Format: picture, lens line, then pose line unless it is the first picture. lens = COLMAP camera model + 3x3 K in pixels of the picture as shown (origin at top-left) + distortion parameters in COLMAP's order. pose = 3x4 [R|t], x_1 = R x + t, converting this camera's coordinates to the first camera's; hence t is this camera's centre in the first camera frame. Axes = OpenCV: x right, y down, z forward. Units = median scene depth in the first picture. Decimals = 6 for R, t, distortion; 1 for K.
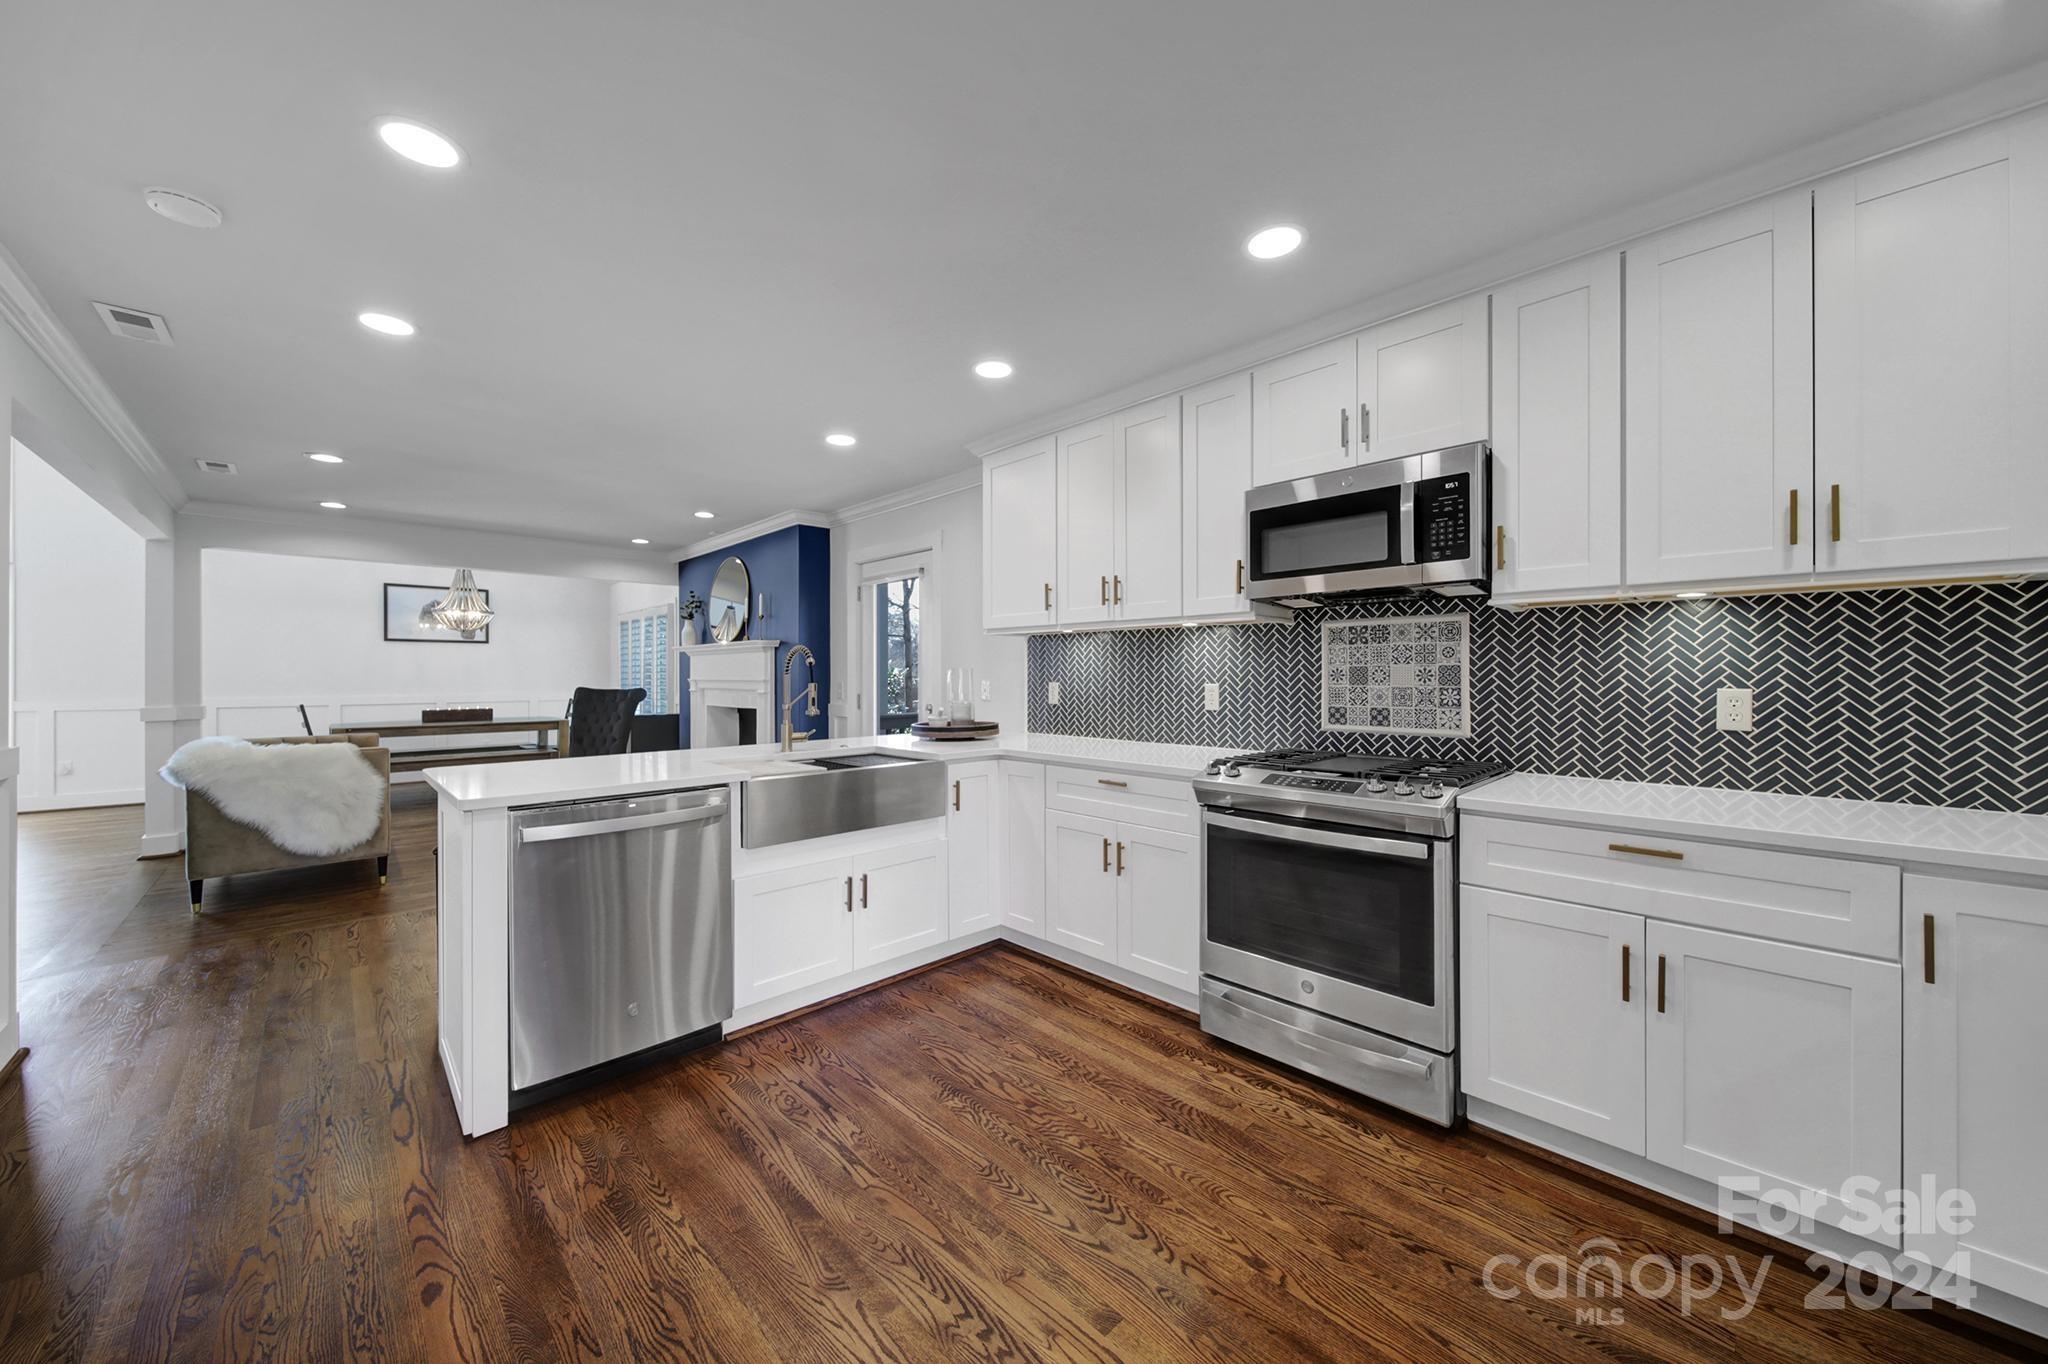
lens RADIAL K [[722.1, 0, 1017.8], [0, 722.1, 684.9], [0, 0, 1]] dist [0.000823, -0.000058]
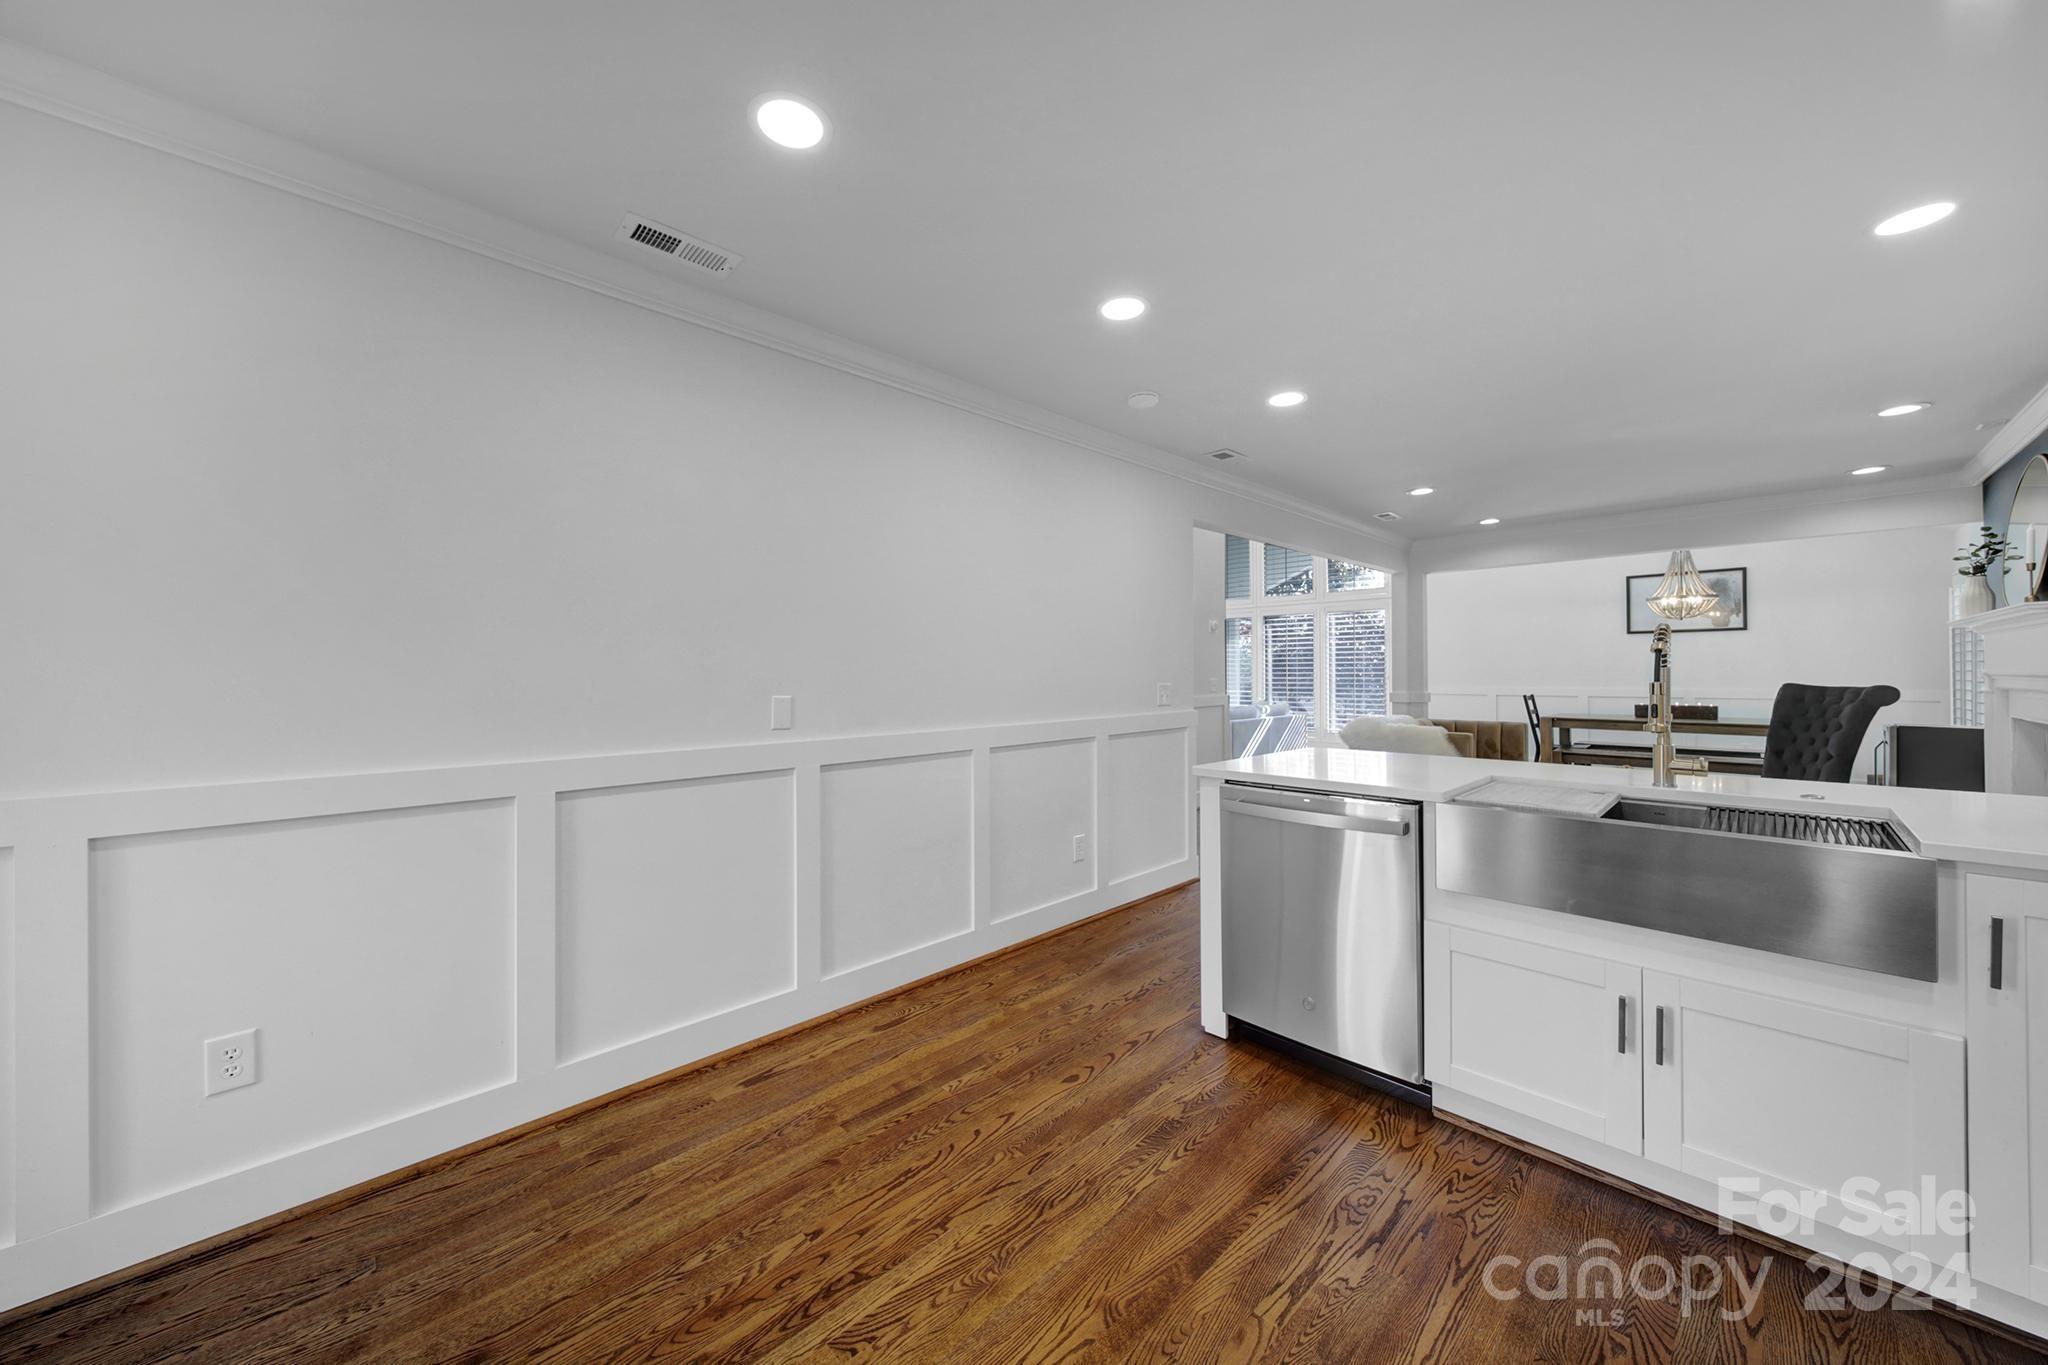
lens RADIAL K [[722.1, 0, 1017.9], [0, 722.1, 668.3], [0, 0, 1]] dist [0.000823, -0.000058]
pose [[-0.002422, -0.005624, -0.999981, 0.496446], [-0.006986, 0.999960, -0.005607, -0.007178], [0.999973, 0.006972, -0.002461, 0.620705]]
